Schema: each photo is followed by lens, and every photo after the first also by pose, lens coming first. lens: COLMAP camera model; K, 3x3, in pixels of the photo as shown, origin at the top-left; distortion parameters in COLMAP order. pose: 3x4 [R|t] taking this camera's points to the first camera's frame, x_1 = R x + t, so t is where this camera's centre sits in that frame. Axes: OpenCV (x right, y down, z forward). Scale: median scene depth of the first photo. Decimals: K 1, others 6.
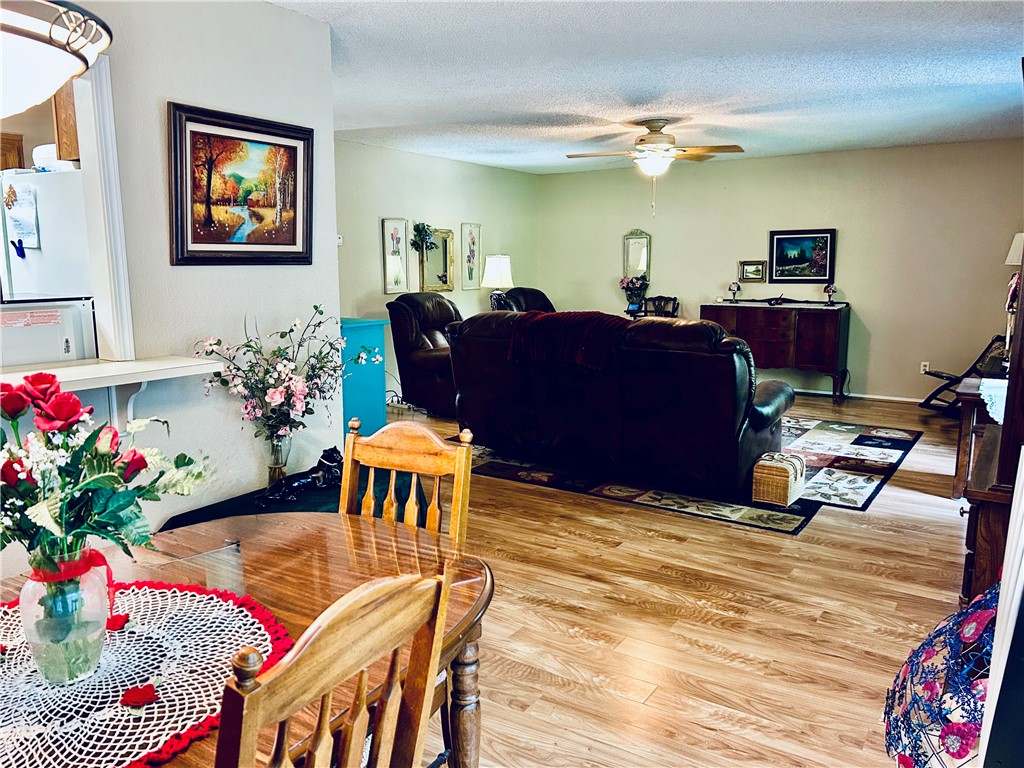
lens RADIAL K [[774.3, 0, 489.1], [0, 774.3, 386.1], [0, 0, 1]] dist [-0.005071, -0.009347]
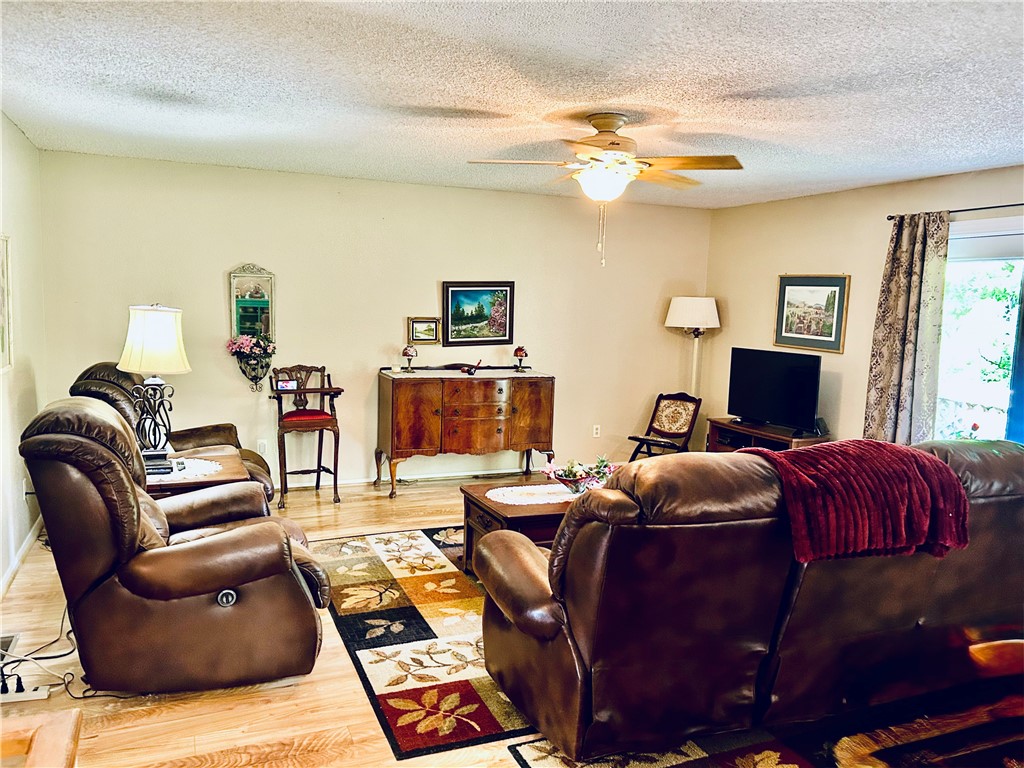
lens RADIAL K [[769.7, 0, 512.0], [0, 769.7, 384.0], [0, 0, 1]] dist [0.100814, -0.211035]
pose [[0.525213, -0.070954, 0.848007, -0.403330], [0.104874, 0.994318, 0.018243, -0.148617], [-0.844484, 0.079353, 0.529670, 0.772586]]
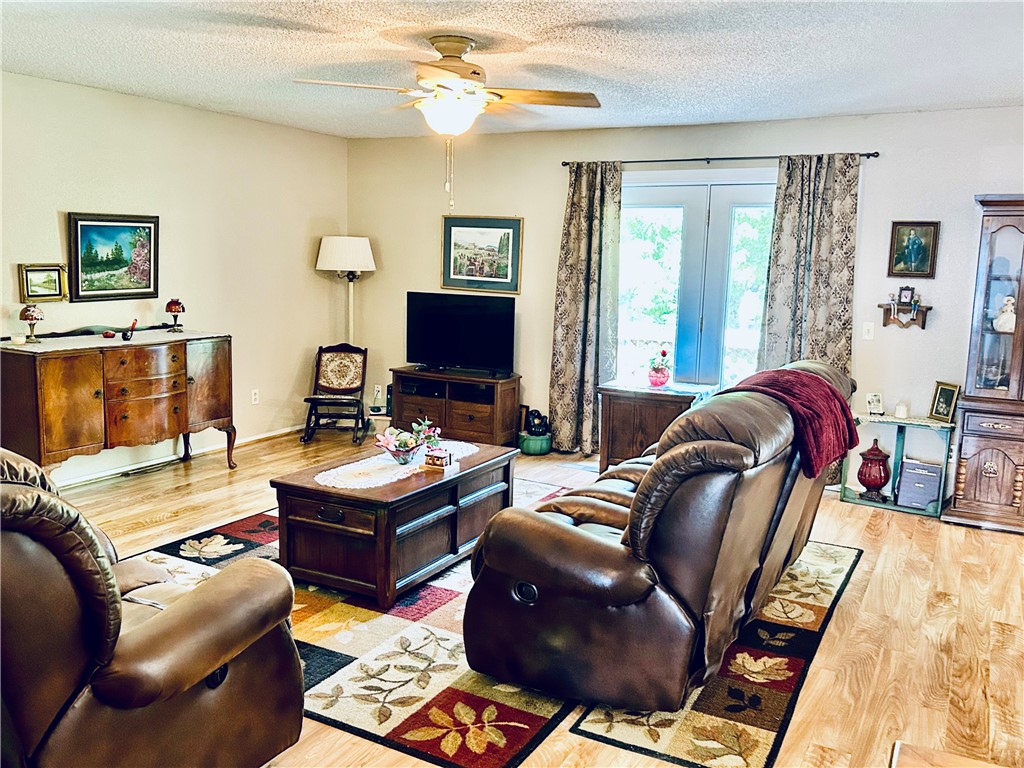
lens RADIAL K [[860.1, 0, 513.9], [0, 860.1, 378.7], [0, 0, 1]] dist [0.083108, -0.114869]
pose [[-0.119519, -0.143631, 0.982388, -0.474673], [0.132749, 0.978284, 0.159181, -0.201730], [-0.983917, 0.149436, -0.097857, 1.099079]]
